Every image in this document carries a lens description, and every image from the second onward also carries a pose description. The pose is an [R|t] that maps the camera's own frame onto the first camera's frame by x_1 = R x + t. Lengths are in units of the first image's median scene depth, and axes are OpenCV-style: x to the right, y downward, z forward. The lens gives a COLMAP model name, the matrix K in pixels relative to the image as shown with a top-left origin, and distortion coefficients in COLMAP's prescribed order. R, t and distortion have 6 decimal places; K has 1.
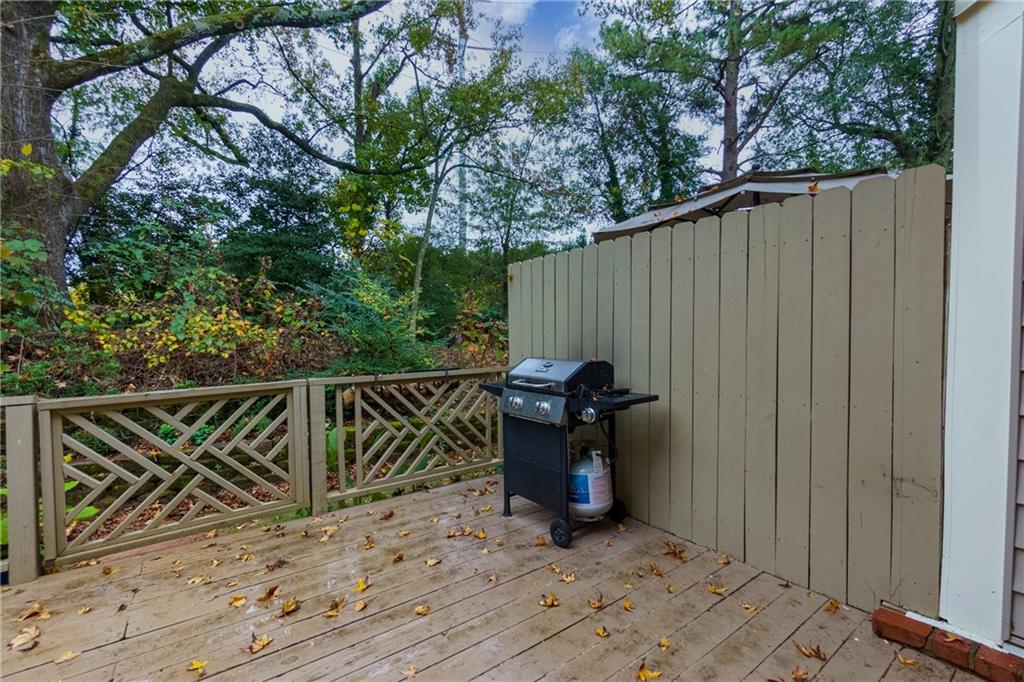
lens RADIAL K [[440.3, 0, 512.0], [0, 440.3, 341.0], [0, 0, 1]] dist [0.000804, 0.000009]
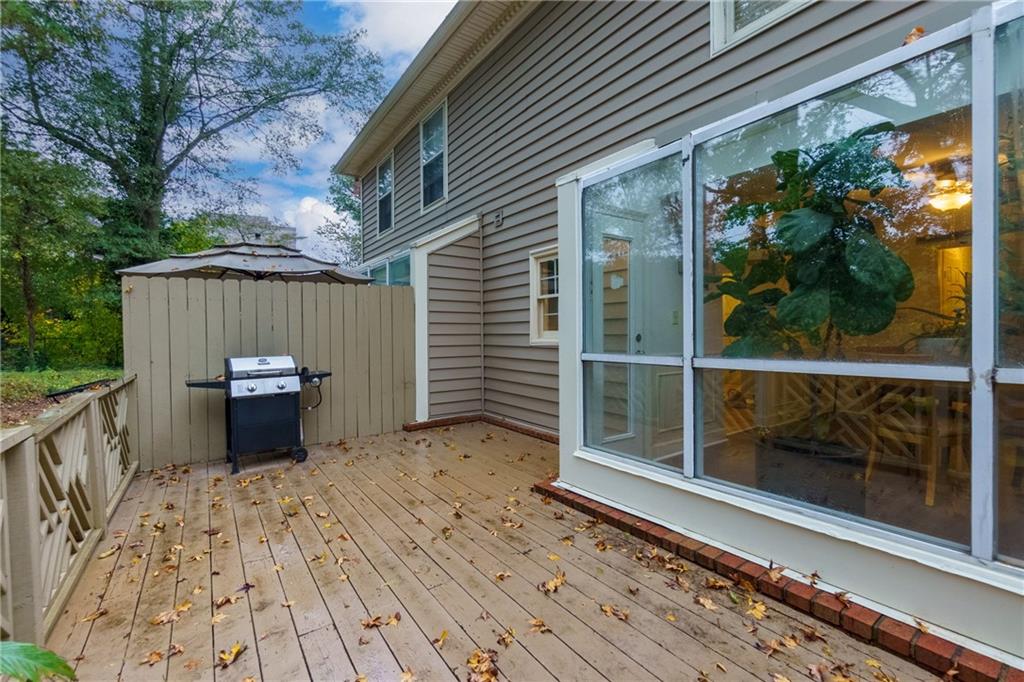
lens RADIAL K [[440.3, 0, 512.0], [0, 440.3, 341.0], [0, 0, 1]] dist [0.000804, 0.000009]
pose [[0.003545, -0.009954, 0.999944, -1.456034], [0.036445, 0.999287, 0.009818, 0.003249], [-0.999329, 0.036409, 0.003905, 0.130715]]
